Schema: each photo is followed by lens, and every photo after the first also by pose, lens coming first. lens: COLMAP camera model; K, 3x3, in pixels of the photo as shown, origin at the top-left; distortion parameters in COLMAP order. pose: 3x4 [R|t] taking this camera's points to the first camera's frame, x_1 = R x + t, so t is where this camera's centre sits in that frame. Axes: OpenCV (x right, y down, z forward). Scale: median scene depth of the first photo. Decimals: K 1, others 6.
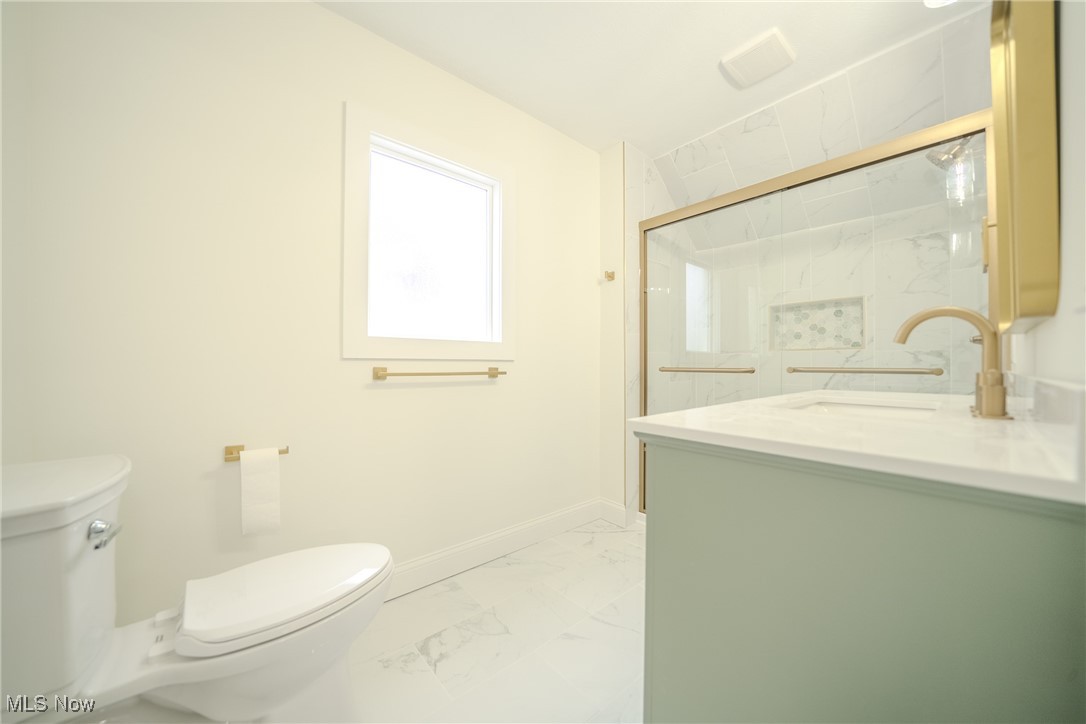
lens RADIAL K [[382.6, 0, 537.8], [0, 382.6, 360.6], [0, 0, 1]] dist [-0.015845, 0.000022]
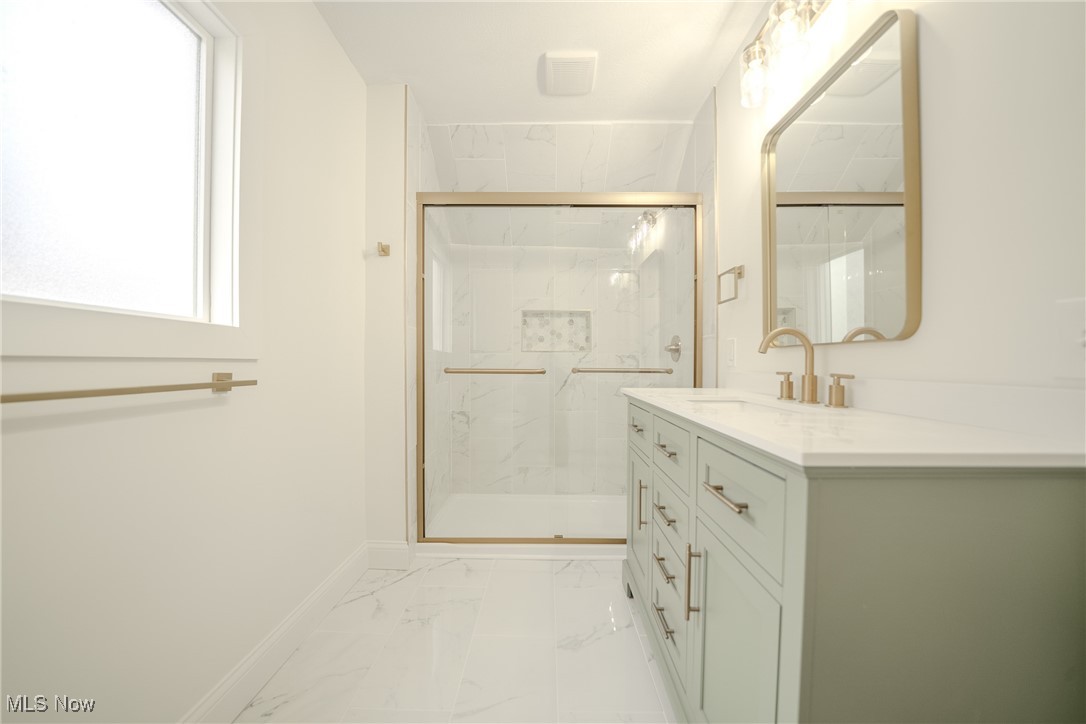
lens RADIAL K [[382.6, 0, 542.4], [0, 382.6, 361.5], [0, 0, 1]] dist [-0.015845, 0.000022]
pose [[0.657008, 0.003048, 0.753878, -0.187143], [-0.011832, 0.999910, 0.006269, -0.005902], [-0.753791, -0.013039, 0.656985, 0.264946]]
